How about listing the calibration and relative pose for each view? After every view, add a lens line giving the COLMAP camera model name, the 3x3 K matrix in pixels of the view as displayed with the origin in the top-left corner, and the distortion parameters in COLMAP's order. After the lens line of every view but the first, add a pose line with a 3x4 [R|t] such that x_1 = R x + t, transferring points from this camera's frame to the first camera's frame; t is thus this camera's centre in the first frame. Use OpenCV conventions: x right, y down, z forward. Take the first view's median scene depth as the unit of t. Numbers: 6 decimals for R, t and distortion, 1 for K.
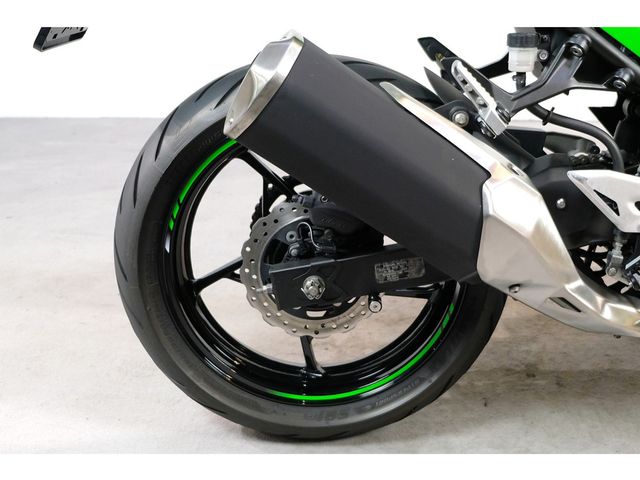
lens RADIAL K [[932.3, 0, 320.0], [0, 932.3, 240.0], [0, 0, 1]] dist [-0.027347, -0.049432]
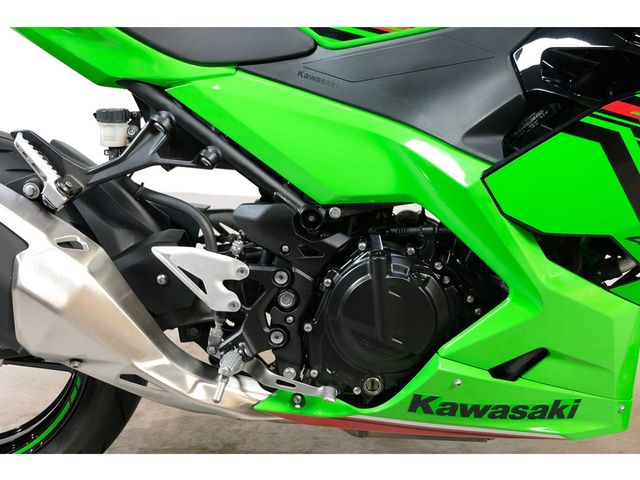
lens RADIAL K [[932.3, 0, 320.0], [0, 932.3, 240.0], [0, 0, 1]] dist [-0.027347, -0.049432]
pose [[0.999230, 0.038978, -0.004465, 0.451059], [-0.039208, 0.996156, -0.078338, -0.010546], [0.001394, 0.078453, 0.996917, 0.008392]]
